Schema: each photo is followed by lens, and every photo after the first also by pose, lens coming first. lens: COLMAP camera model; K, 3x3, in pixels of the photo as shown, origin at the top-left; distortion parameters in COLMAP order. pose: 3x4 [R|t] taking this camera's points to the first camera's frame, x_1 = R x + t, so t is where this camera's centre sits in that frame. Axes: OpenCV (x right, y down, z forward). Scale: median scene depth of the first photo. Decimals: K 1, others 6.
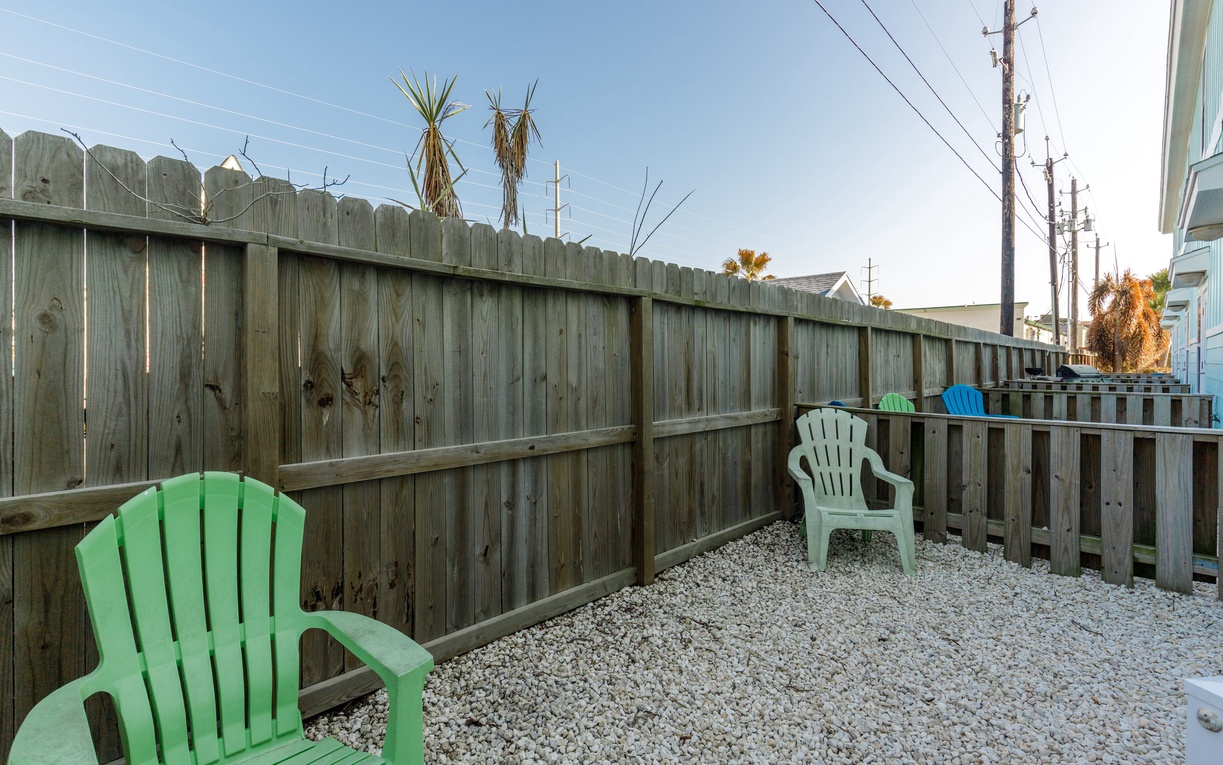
lens RADIAL K [[593.8, 0, 611.7], [0, 593.8, 377.6], [0, 0, 1]] dist [0.005144, -0.001563]
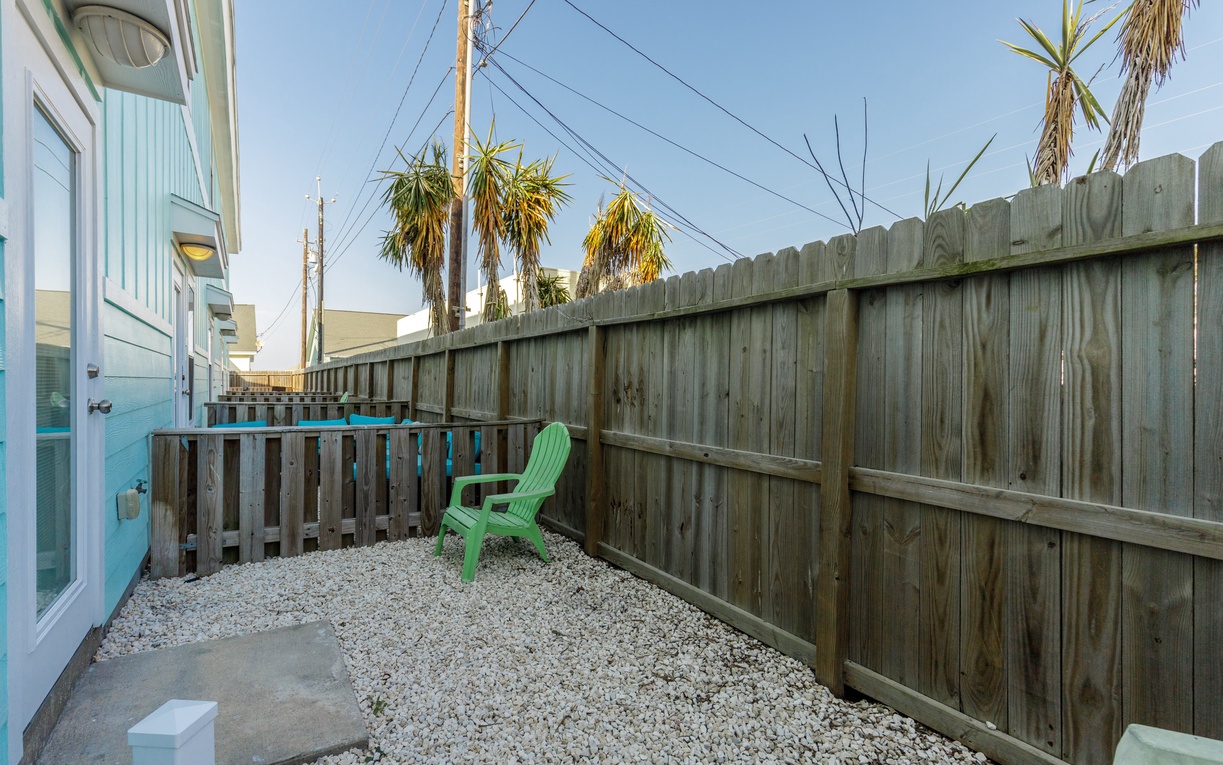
lens RADIAL K [[593.8, 0, 612.1], [0, 593.8, 386.1], [0, 0, 1]] dist [0.005144, -0.001563]
pose [[-0.281343, 0.011895, -0.959534, 0.966142], [-0.023353, 0.999542, 0.019238, -0.030557], [0.959323, 0.027821, -0.280936, 1.097347]]
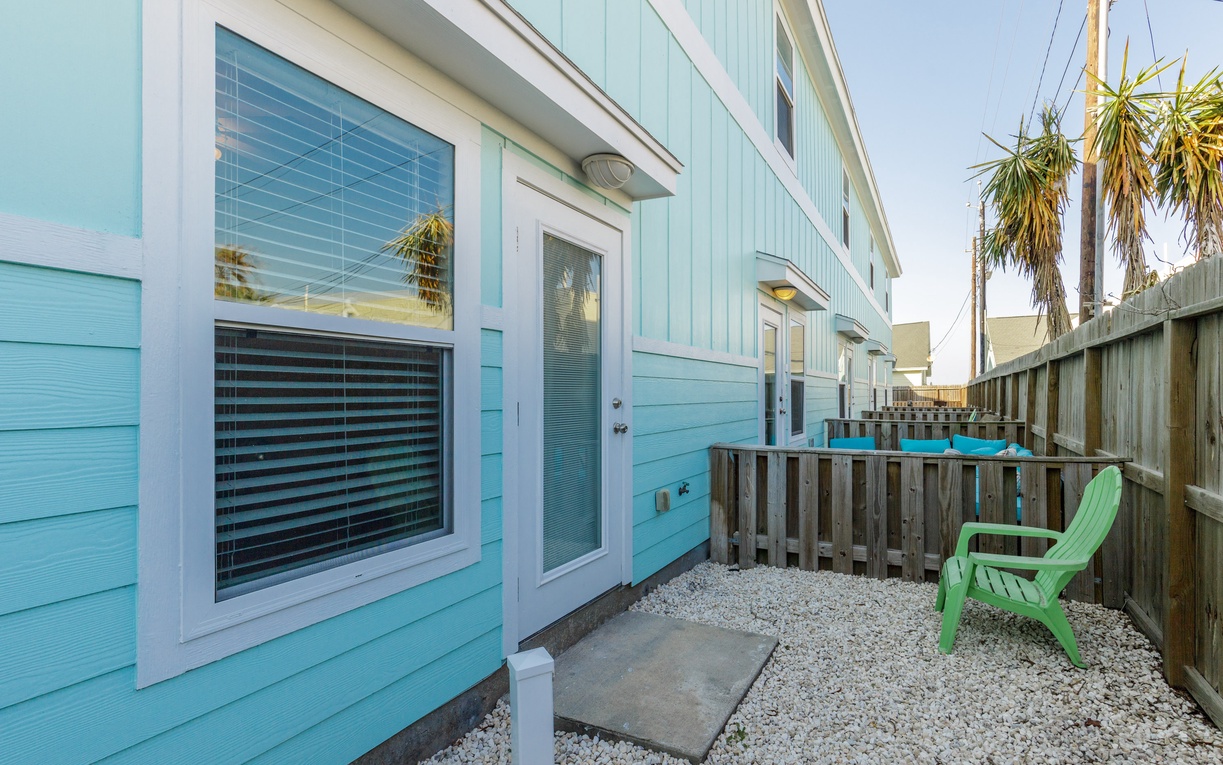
lens RADIAL K [[593.8, 0, 616.5], [0, 593.8, 383.1], [0, 0, 1]] dist [0.005144, -0.001563]
pose [[-0.968779, 0.010770, -0.247692, 0.646840], [0.011481, 0.999933, -0.001426, -0.058948], [0.247660, -0.004226, -0.968838, 1.330786]]
